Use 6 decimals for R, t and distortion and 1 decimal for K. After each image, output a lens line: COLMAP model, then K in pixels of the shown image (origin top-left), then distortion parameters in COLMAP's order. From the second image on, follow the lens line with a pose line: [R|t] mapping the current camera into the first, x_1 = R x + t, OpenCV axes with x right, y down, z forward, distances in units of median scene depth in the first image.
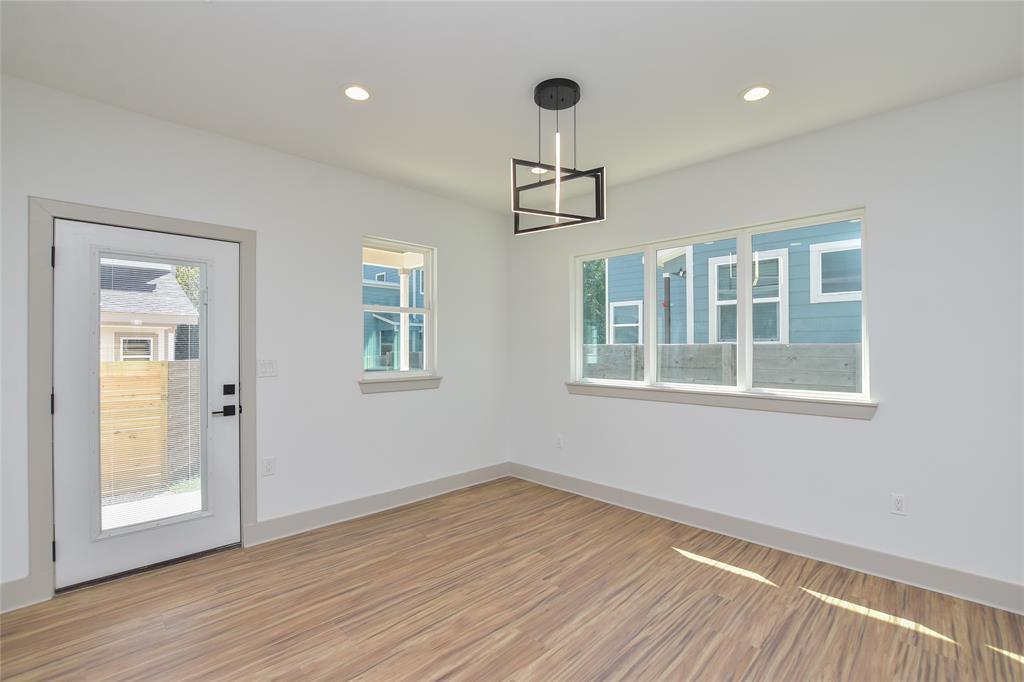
lens RADIAL K [[454.6, 0, 511.1], [0, 454.6, 343.0], [0, 0, 1]] dist [-0.032110, 0.003715]
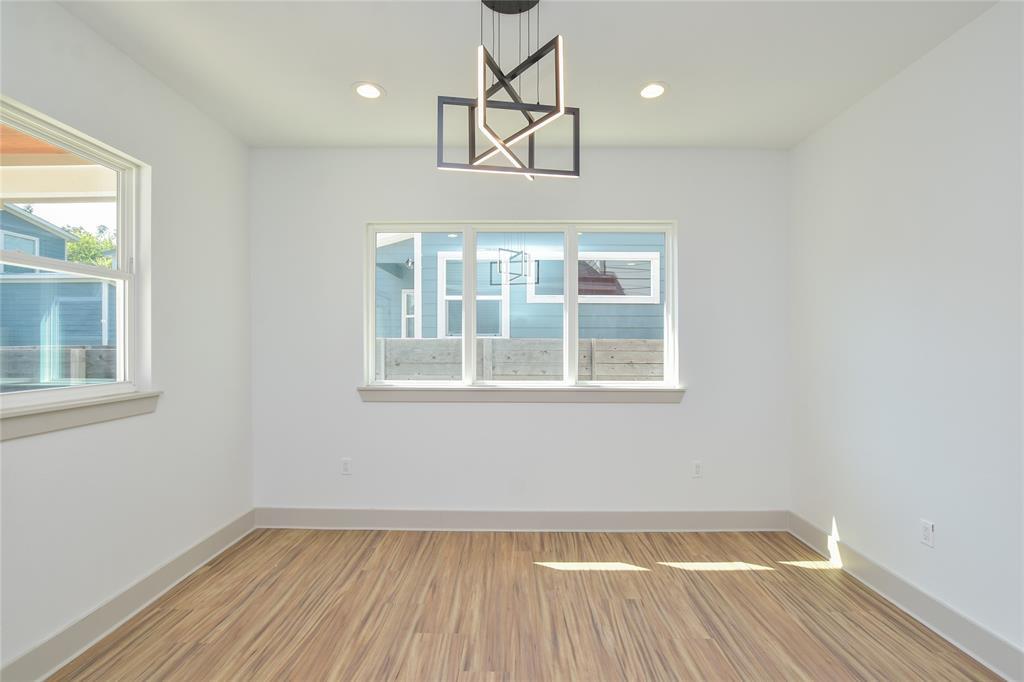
lens RADIAL K [[454.6, 0, 512.5], [0, 454.6, 343.3], [0, 0, 1]] dist [-0.032110, 0.003715]
pose [[0.716638, -0.000333, 0.697445, -0.276851], [-0.008251, 0.999926, 0.008955, 0.004577], [-0.697397, -0.012173, 0.716582, 0.345066]]
